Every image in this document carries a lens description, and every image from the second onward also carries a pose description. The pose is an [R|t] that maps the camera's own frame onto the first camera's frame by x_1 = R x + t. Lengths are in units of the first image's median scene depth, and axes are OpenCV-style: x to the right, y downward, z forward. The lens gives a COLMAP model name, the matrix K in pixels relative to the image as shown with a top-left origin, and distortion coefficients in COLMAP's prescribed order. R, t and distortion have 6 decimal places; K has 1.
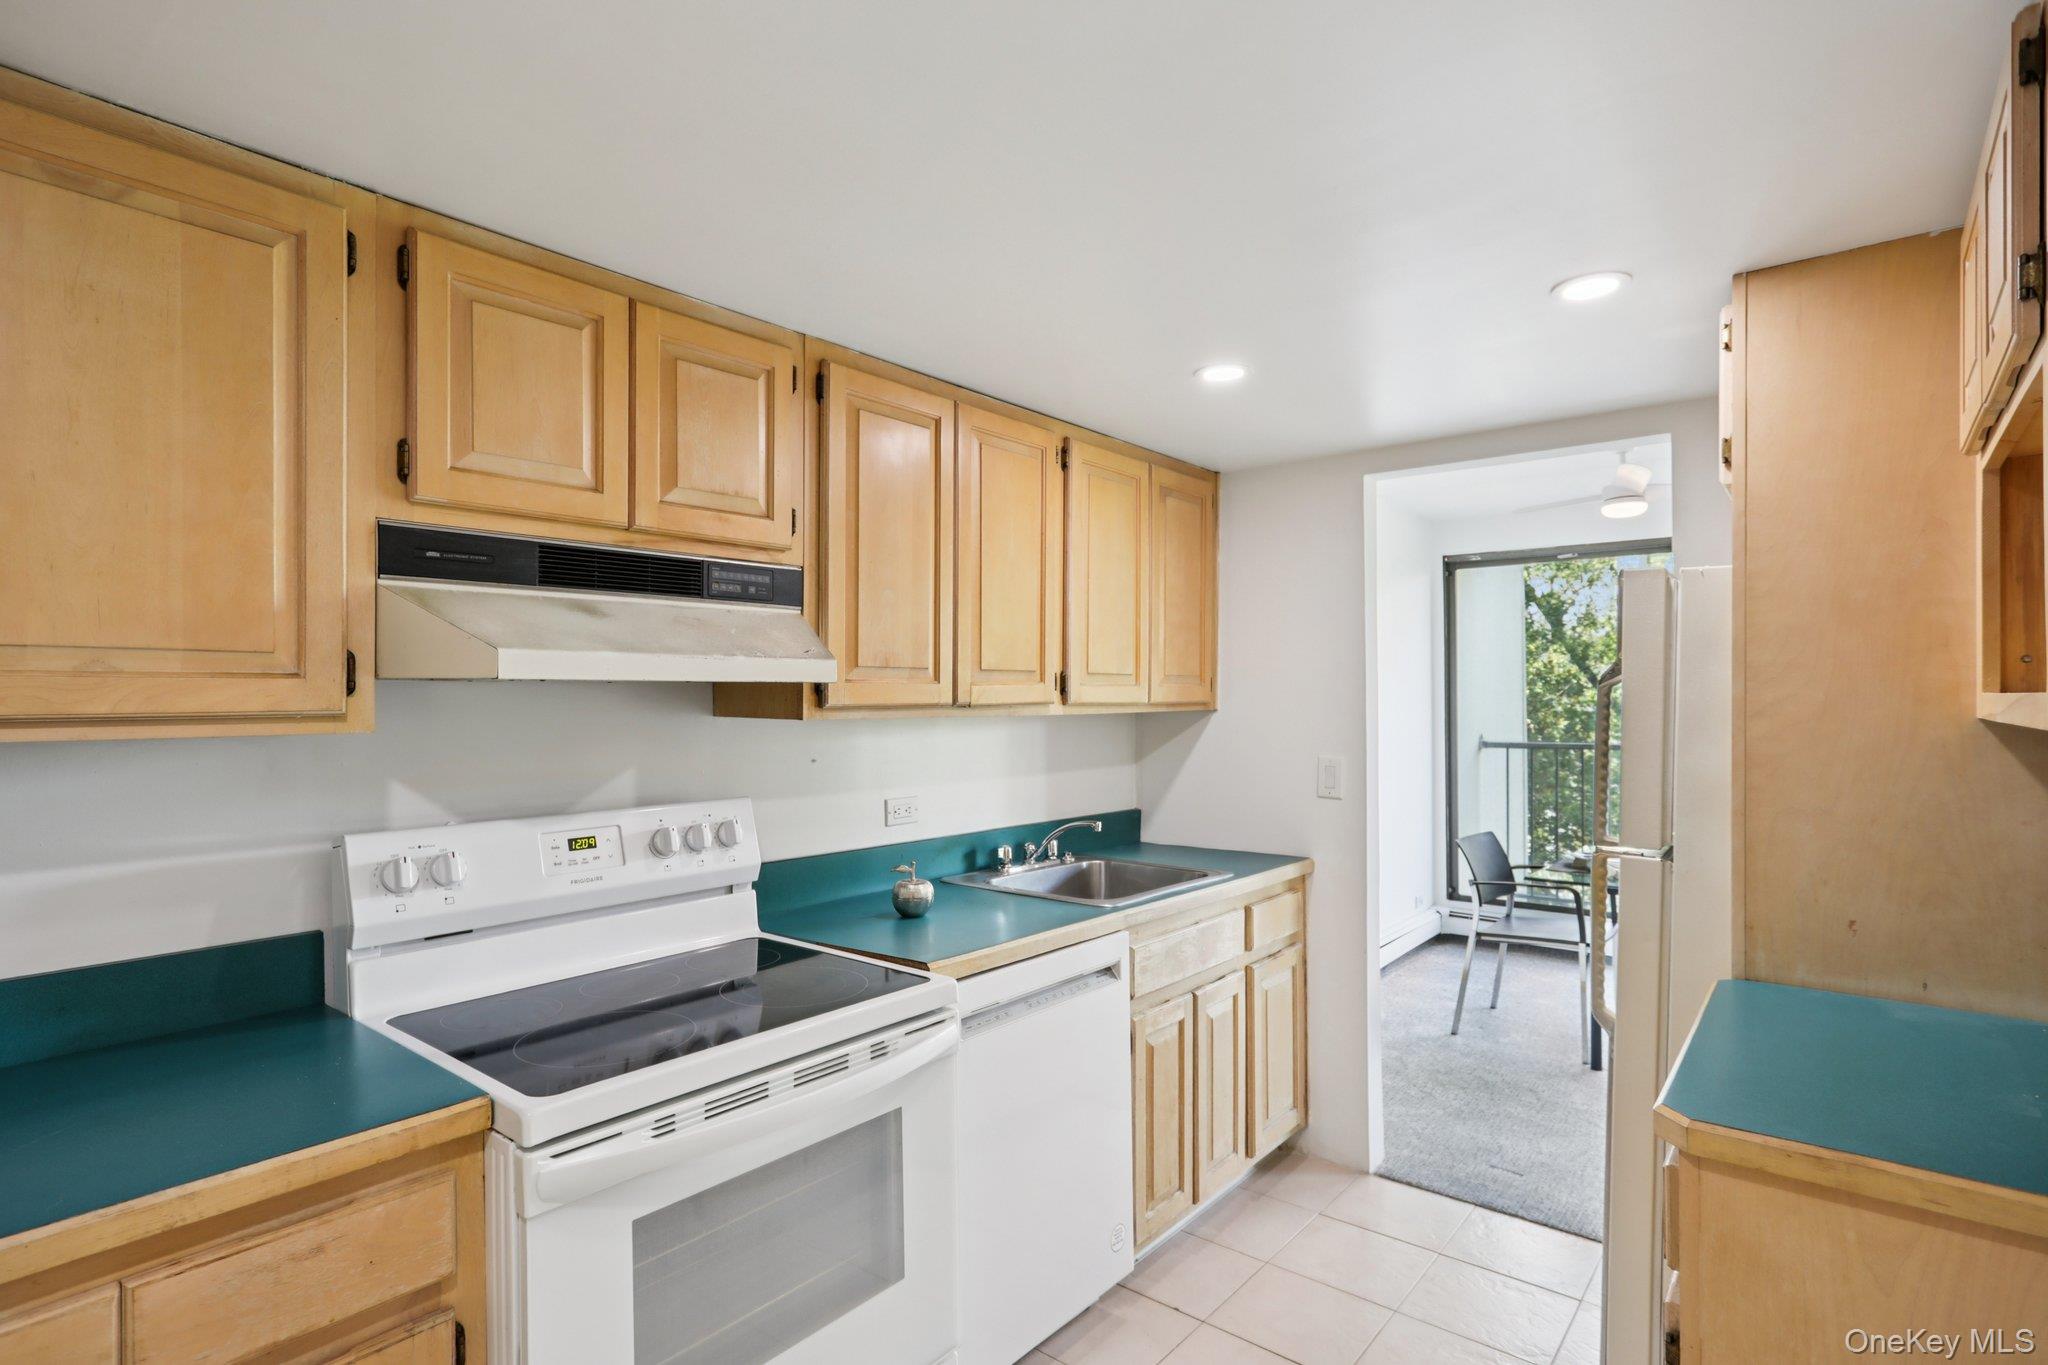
lens RADIAL K [[1037.1, 0, 1017.3], [0, 1037.1, 691.1], [0, 0, 1]] dist [-0.020844, 0.023218]
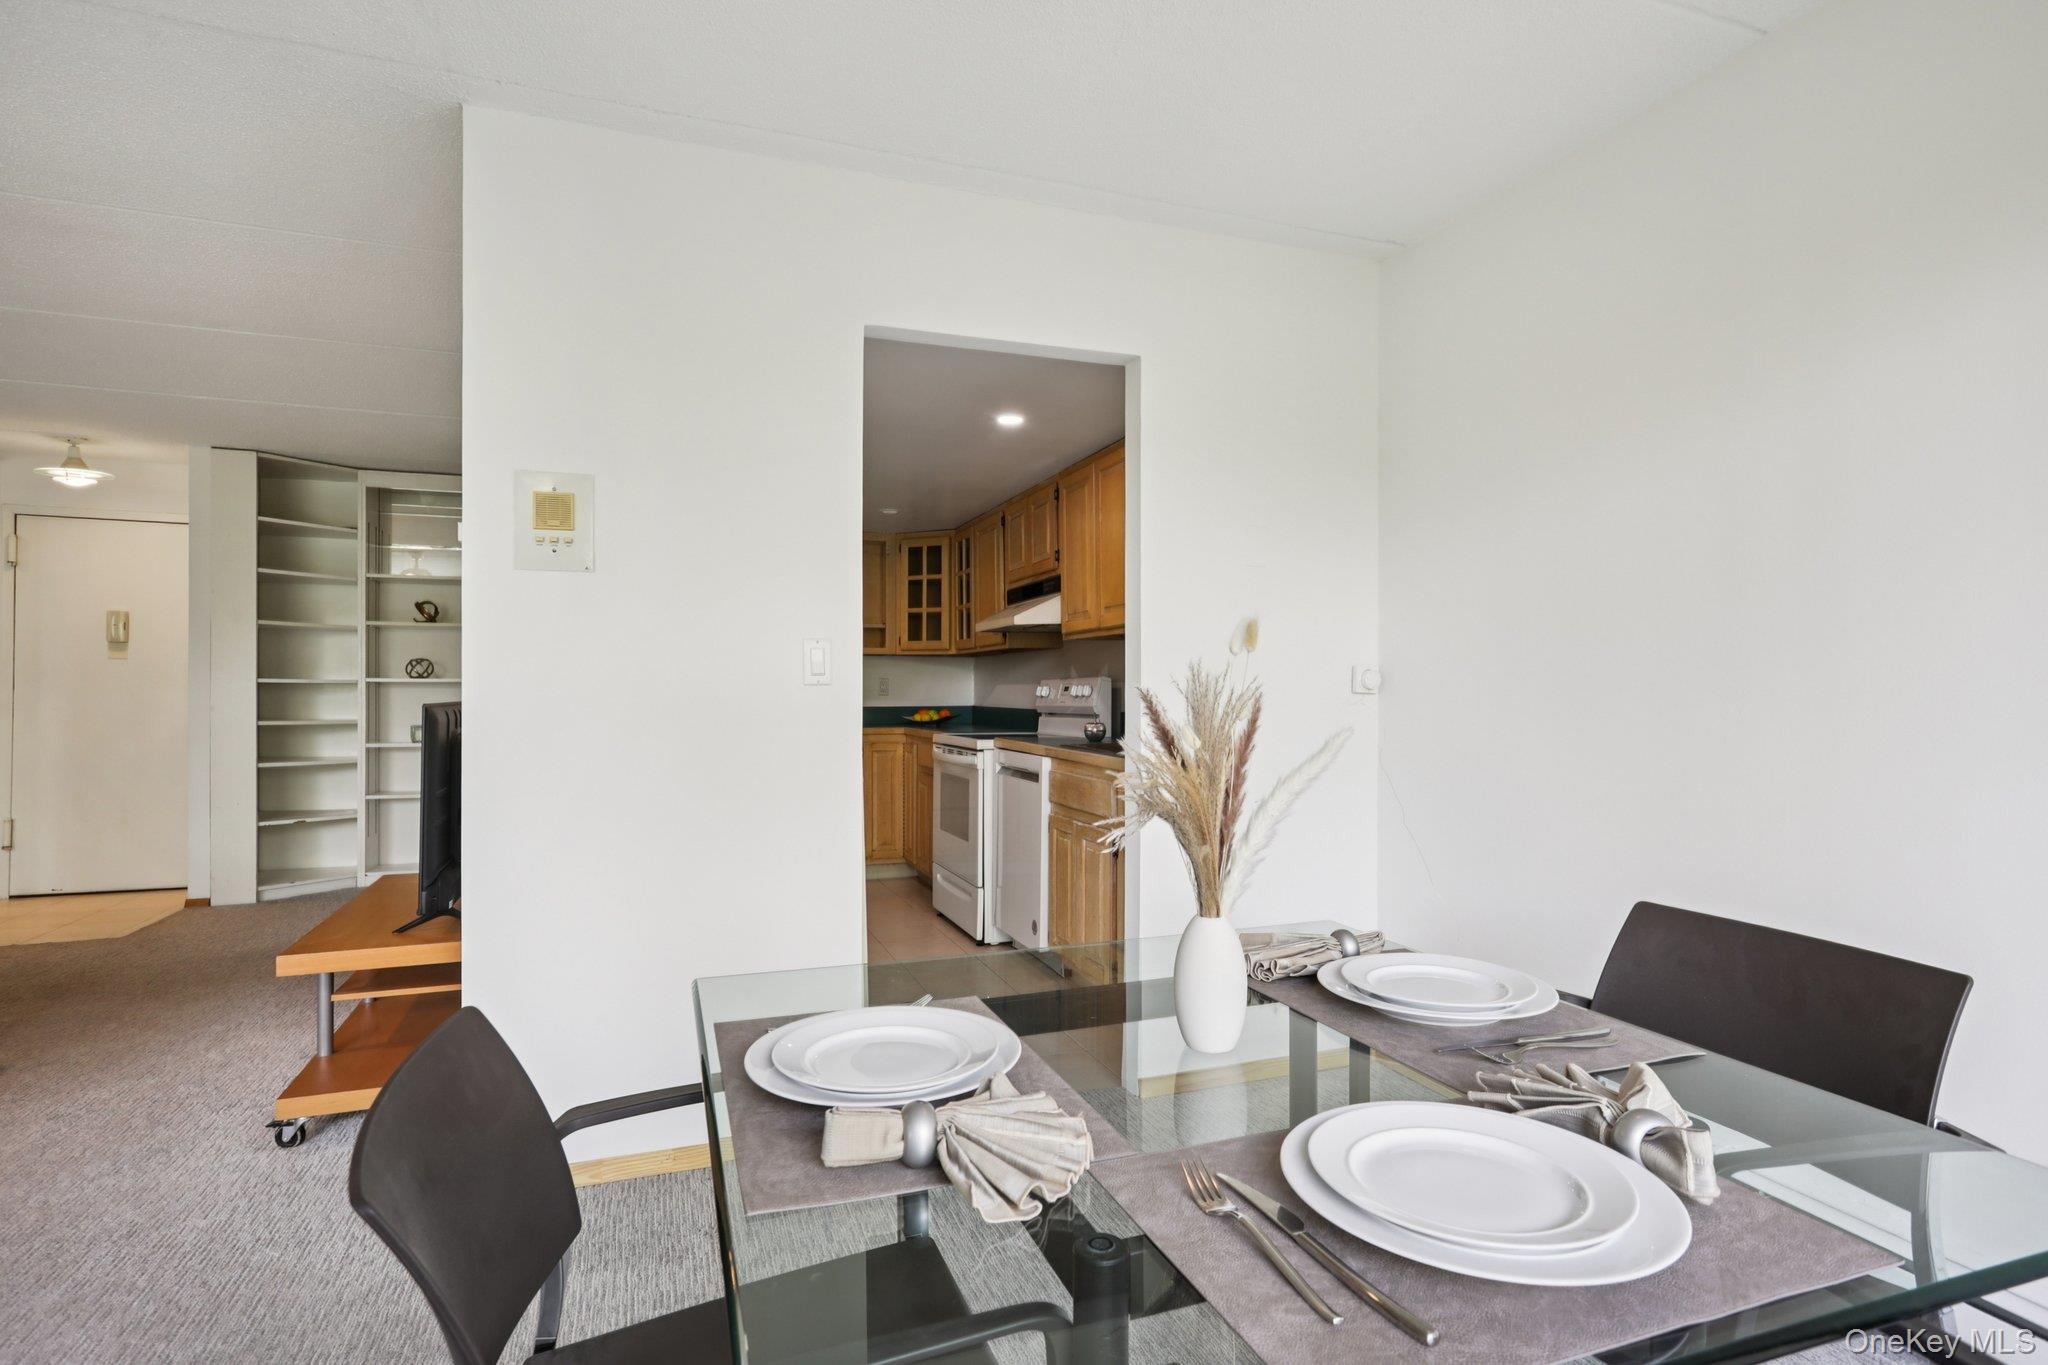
lens RADIAL K [[1037.1, 0, 1017.3], [0, 1037.1, 691.1], [0, 0, 1]] dist [-0.020844, 0.023218]
pose [[-0.518438, 0.000632, -0.855115, 1.782664], [0.003369, 0.999993, -0.001303, 0.140270], [0.855109, -0.003557, -0.518437, 2.085703]]
